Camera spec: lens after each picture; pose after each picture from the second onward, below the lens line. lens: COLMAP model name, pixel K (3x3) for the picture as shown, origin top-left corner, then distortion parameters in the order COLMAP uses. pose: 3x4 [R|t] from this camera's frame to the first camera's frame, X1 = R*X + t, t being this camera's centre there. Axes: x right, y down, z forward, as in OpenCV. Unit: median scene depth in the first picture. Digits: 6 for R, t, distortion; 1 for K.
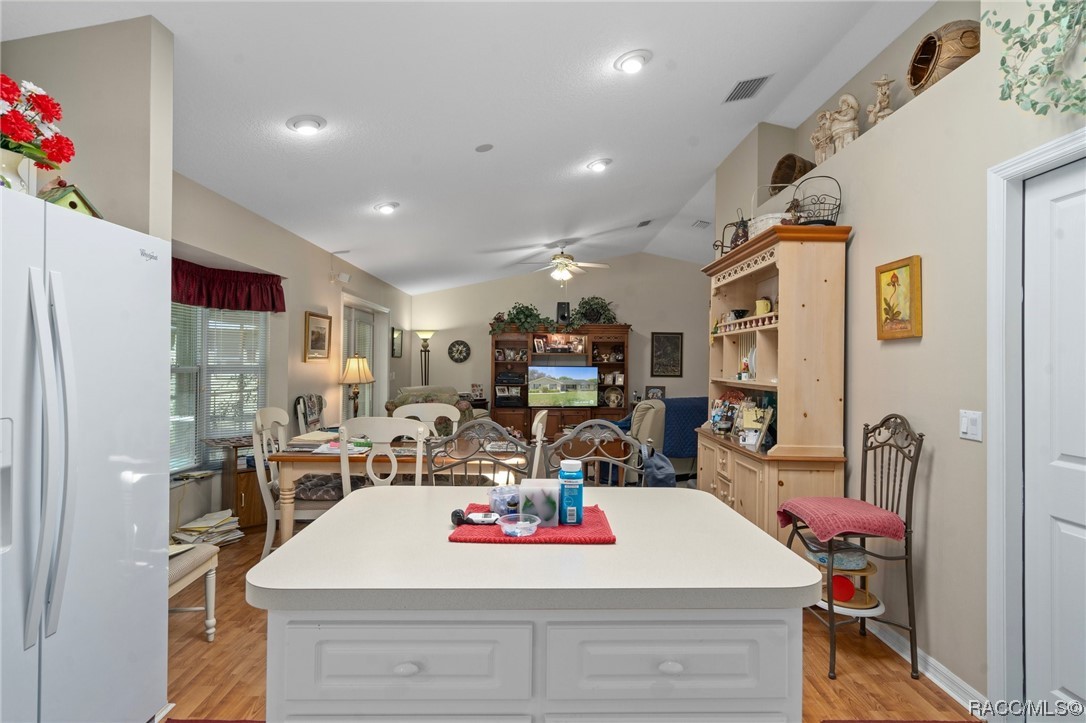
lens RADIAL K [[554.2, 0, 540.8], [0, 554.2, 358.9], [0, 0, 1]] dist [0.001846, 0.000975]
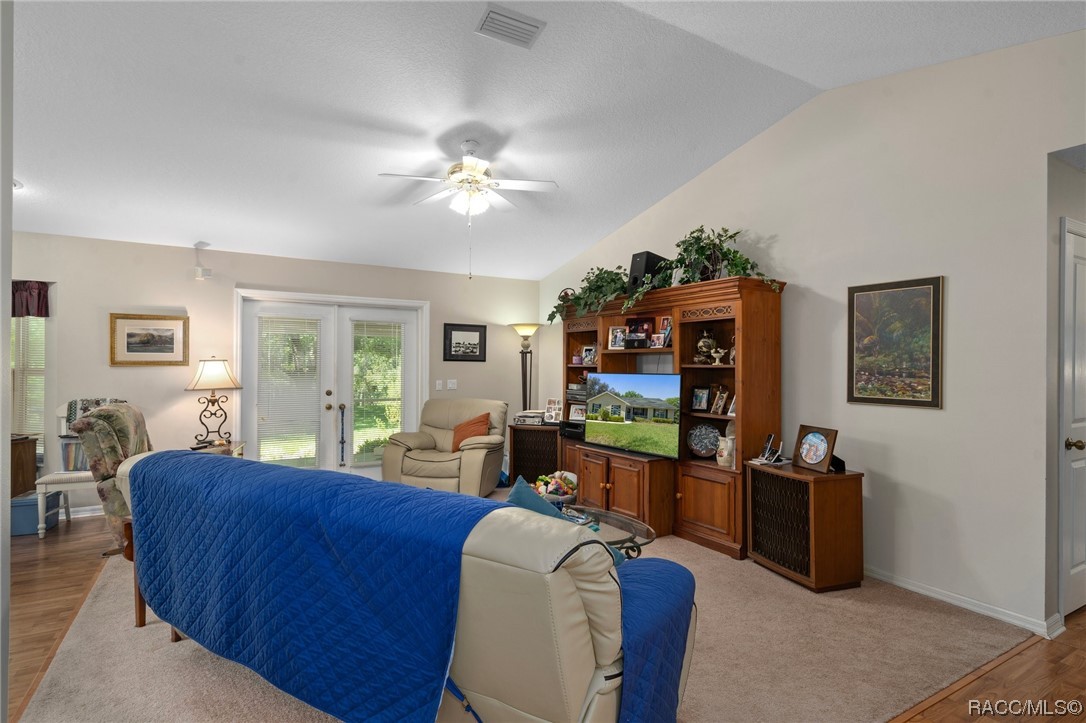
lens RADIAL K [[554.2, 0, 542.4], [0, 554.2, 363.6], [0, 0, 1]] dist [0.001846, 0.000975]
pose [[0.500257, -0.010754, -0.865810, 0.450869], [0.005326, 0.999942, -0.009342, 0.008110], [0.865860, 0.000062, 0.500286, 0.654170]]
